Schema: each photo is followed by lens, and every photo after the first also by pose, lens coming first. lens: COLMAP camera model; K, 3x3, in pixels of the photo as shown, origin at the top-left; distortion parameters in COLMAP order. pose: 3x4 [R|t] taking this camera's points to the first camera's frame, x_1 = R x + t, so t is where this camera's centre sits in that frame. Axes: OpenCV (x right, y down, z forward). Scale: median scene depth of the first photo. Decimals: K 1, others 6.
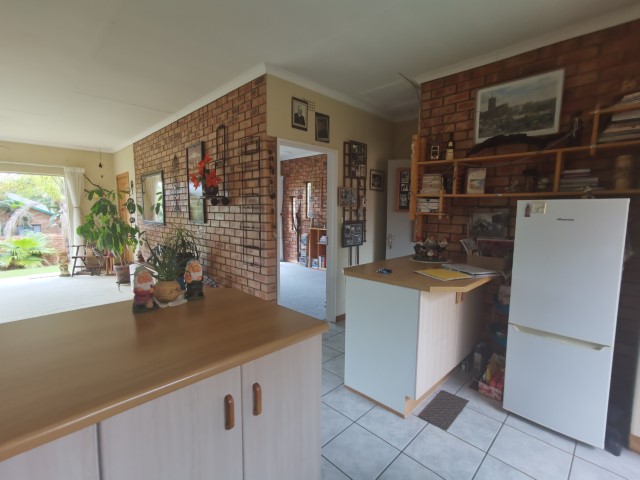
lens RADIAL K [[307.6, 0, 320.0], [0, 307.6, 240.0], [0, 0, 1]] dist [-0.000903, 0.007137]
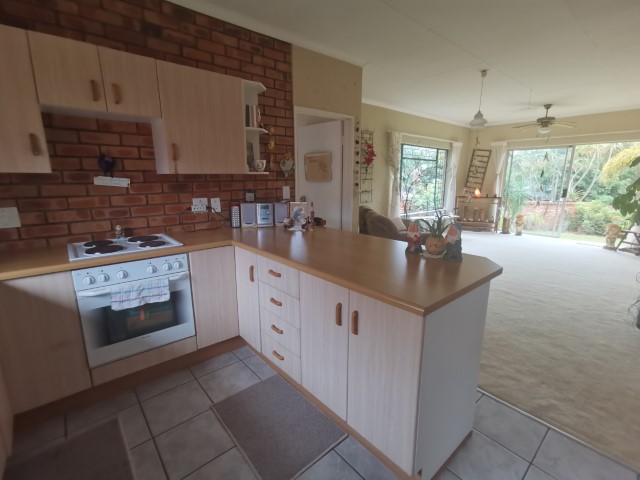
lens RADIAL K [[312.4, 0, 320.0], [0, 312.4, 240.0], [0, 0, 1]] dist [-0.028322, 0.040845]
pose [[-0.082904, 0.196530, -0.976987, 0.195547], [-0.103941, 0.973309, 0.204610, -0.016058], [0.991122, 0.118512, -0.060264, 0.164867]]
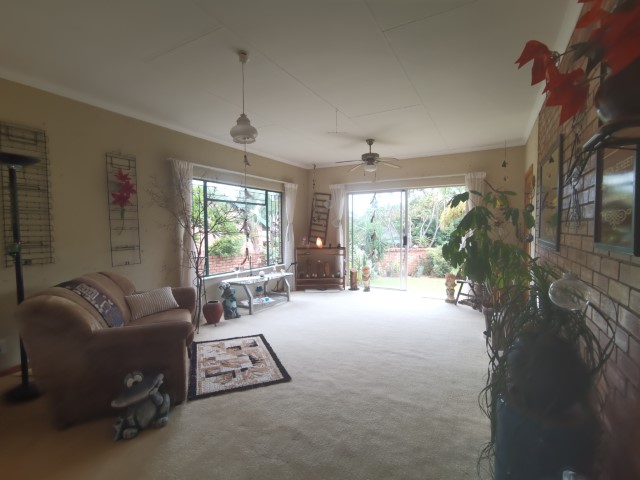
lens RADIAL K [[312.4, 0, 320.0], [0, 312.4, 240.0], [0, 0, 1]] dist [-0.028322, 0.040845]
pose [[0.252020, 0.032743, -0.967168, -0.096334], [-0.085039, 0.996310, 0.011570, -0.032013], [0.963978, 0.079331, 0.253875, 0.423317]]
